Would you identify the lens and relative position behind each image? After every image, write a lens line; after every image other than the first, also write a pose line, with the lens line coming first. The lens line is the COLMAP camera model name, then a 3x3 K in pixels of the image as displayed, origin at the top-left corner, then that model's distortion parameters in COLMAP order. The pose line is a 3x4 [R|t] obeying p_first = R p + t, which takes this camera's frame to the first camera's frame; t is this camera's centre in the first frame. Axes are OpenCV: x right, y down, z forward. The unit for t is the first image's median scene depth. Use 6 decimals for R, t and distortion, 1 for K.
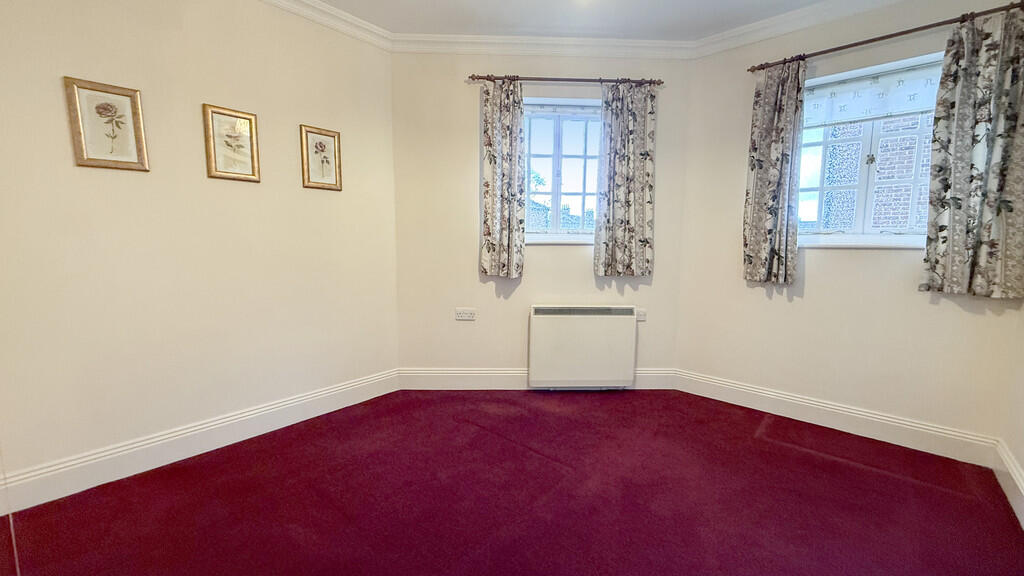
lens RADIAL K [[405.5, 0, 512.0], [0, 405.5, 288.0], [0, 0, 1]] dist [0.000169, 0.000177]
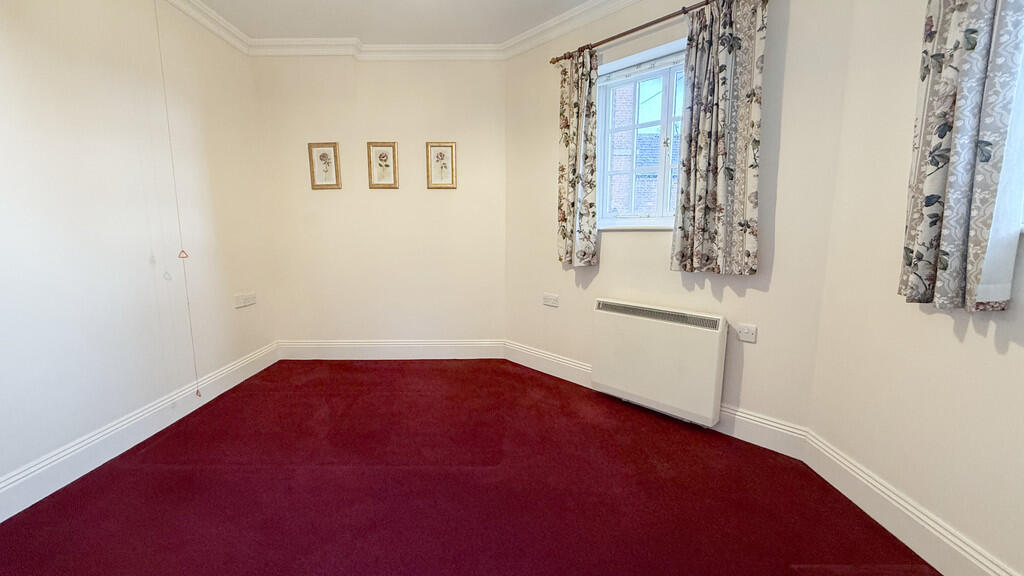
lens RADIAL K [[405.5, 0, 512.0], [0, 405.5, 288.0], [0, 0, 1]] dist [0.000169, 0.000177]
pose [[0.661227, 0.099928, -0.743501, 0.615933], [-0.080382, 0.994820, 0.062219, -0.021503], [0.745867, 0.018623, 0.665834, 0.270630]]
